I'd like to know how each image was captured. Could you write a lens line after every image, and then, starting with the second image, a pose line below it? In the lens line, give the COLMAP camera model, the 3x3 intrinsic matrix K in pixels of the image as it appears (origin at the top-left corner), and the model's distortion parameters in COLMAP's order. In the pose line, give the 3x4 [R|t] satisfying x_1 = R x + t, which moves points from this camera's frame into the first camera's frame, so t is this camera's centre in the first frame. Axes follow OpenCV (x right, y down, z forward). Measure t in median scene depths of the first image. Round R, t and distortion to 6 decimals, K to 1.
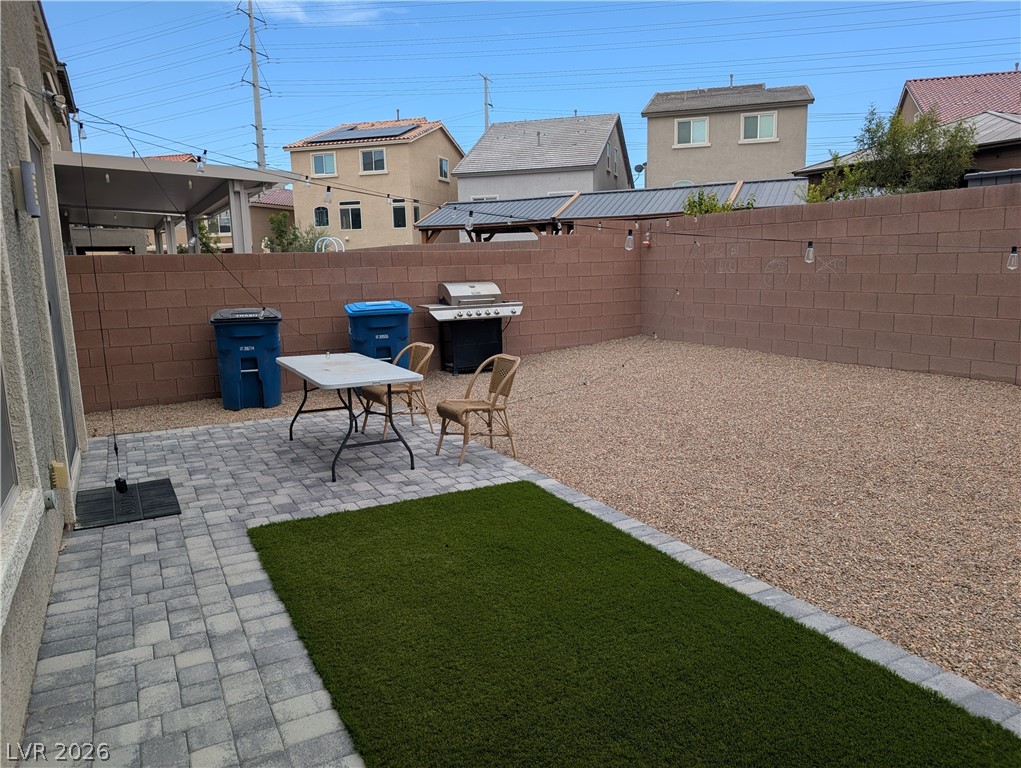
lens RADIAL K [[708.1, 0, 510.5], [0, 708.1, 384.0], [0, 0, 1]] dist [0.028608, -0.000553]
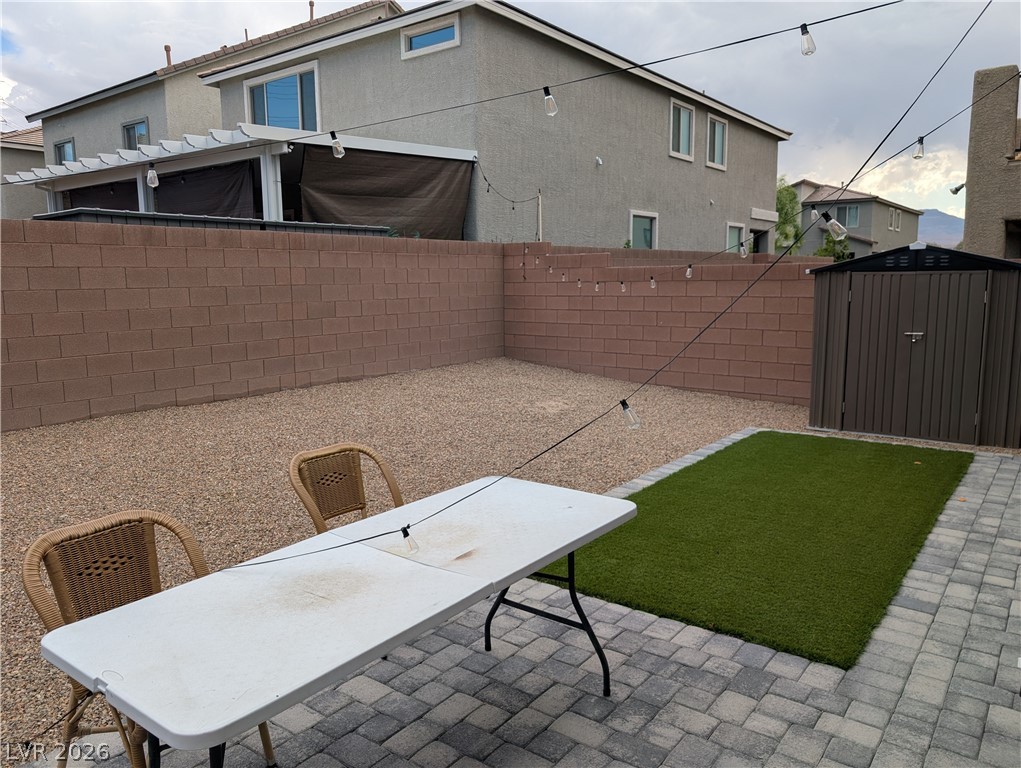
lens RADIAL K [[743.3, 0, 505.5], [0, 743.3, 385.6], [0, 0, 1]] dist [0.028126, -0.027030]
pose [[-0.405468, -0.106715, 0.907859, -0.974235], [0.176757, 0.965265, 0.192406, -0.286604], [-0.896857, 0.238485, -0.372522, 1.701194]]
